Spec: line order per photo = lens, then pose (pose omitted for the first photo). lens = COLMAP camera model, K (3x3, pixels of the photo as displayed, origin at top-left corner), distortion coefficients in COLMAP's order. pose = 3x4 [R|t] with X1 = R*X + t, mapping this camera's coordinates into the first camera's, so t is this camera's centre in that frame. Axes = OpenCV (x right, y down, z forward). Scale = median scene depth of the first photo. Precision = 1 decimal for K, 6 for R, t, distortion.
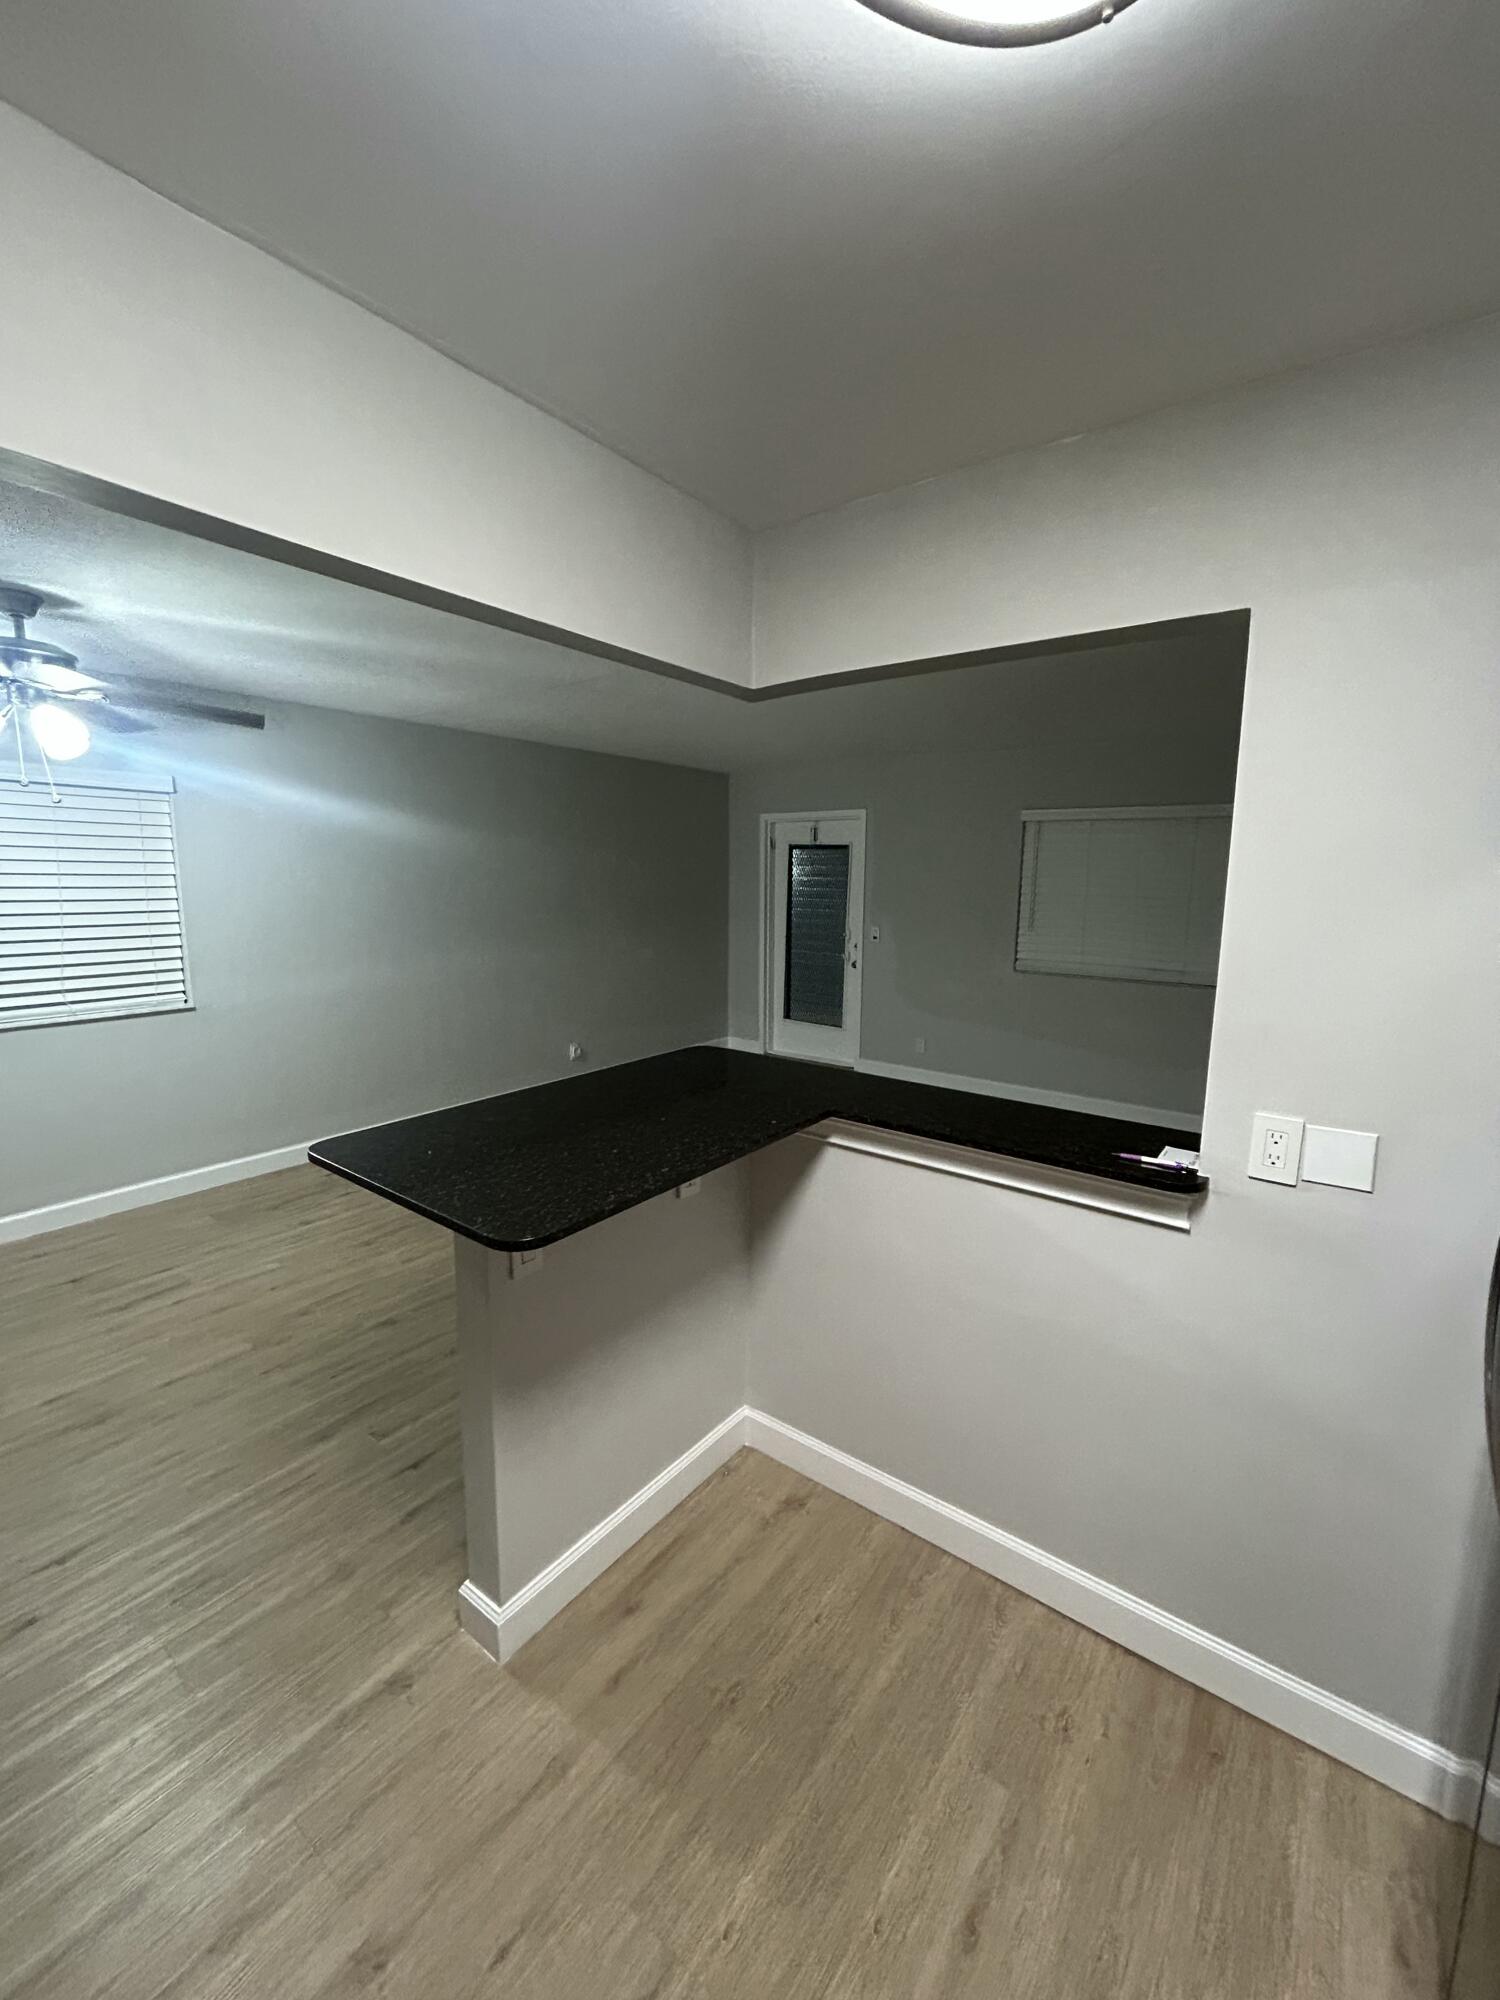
lens RADIAL K [[803.7, 0, 750.0], [0, 803.7, 1000.0], [0, 0, 1]] dist [0.007130, 0.000511]
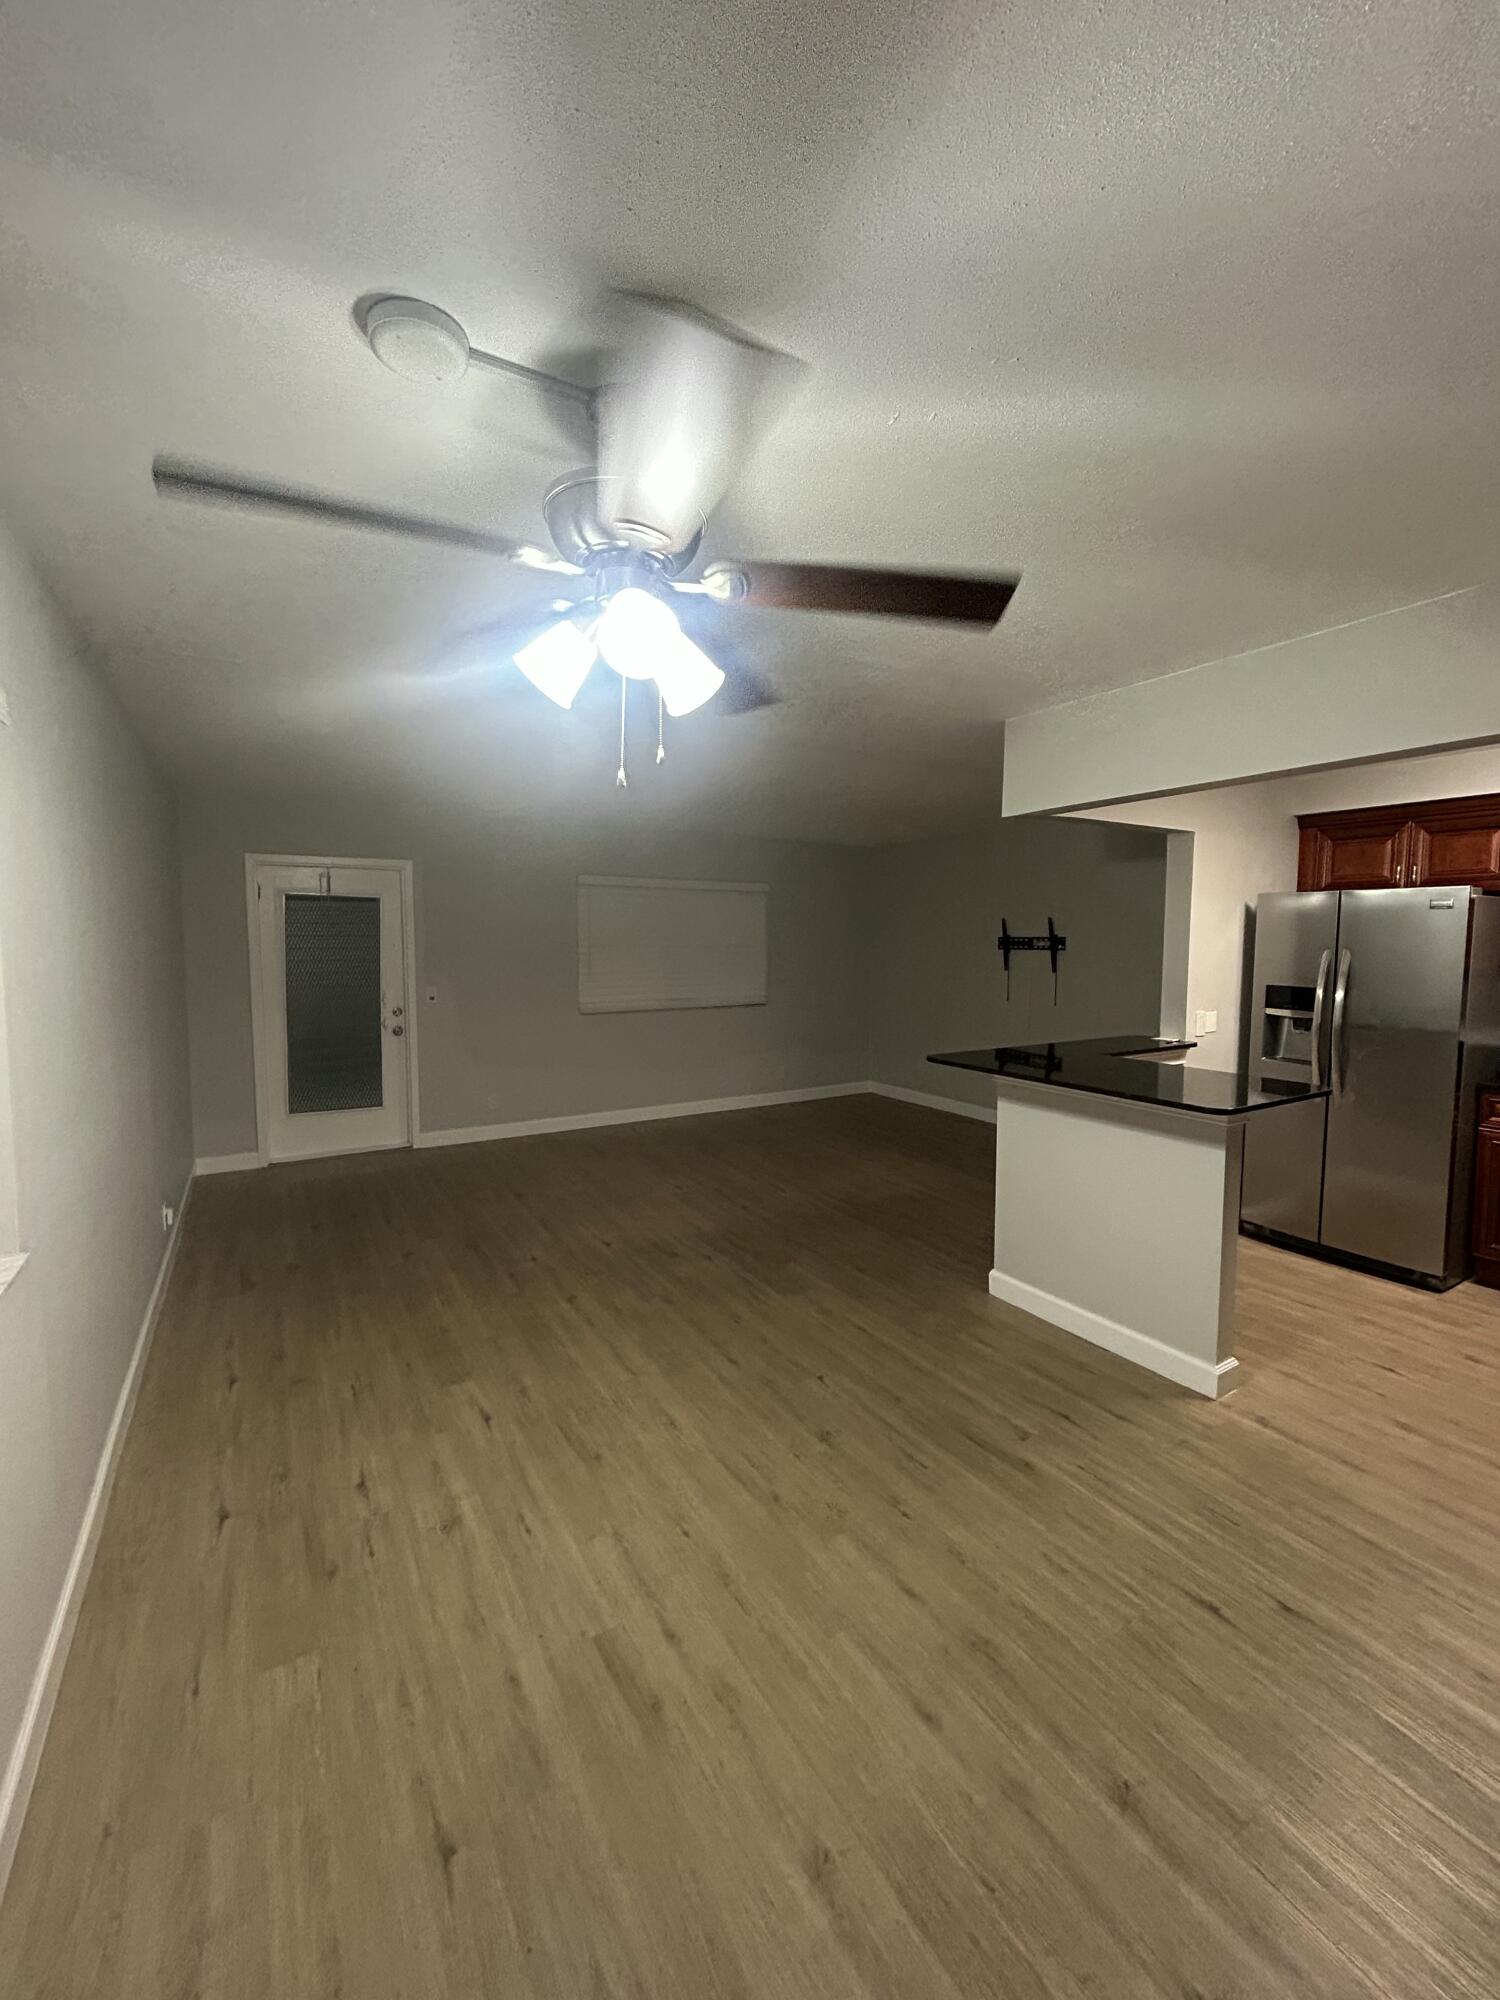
lens RADIAL K [[803.7, 0, 750.0], [0, 803.7, 1000.0], [0, 0, 1]] dist [0.007130, 0.000511]
pose [[0.366918, -0.079522, 0.926848, -1.134638], [0.149046, 0.988493, 0.025807, -0.089332], [-0.918236, 0.128674, 0.374548, 0.625773]]
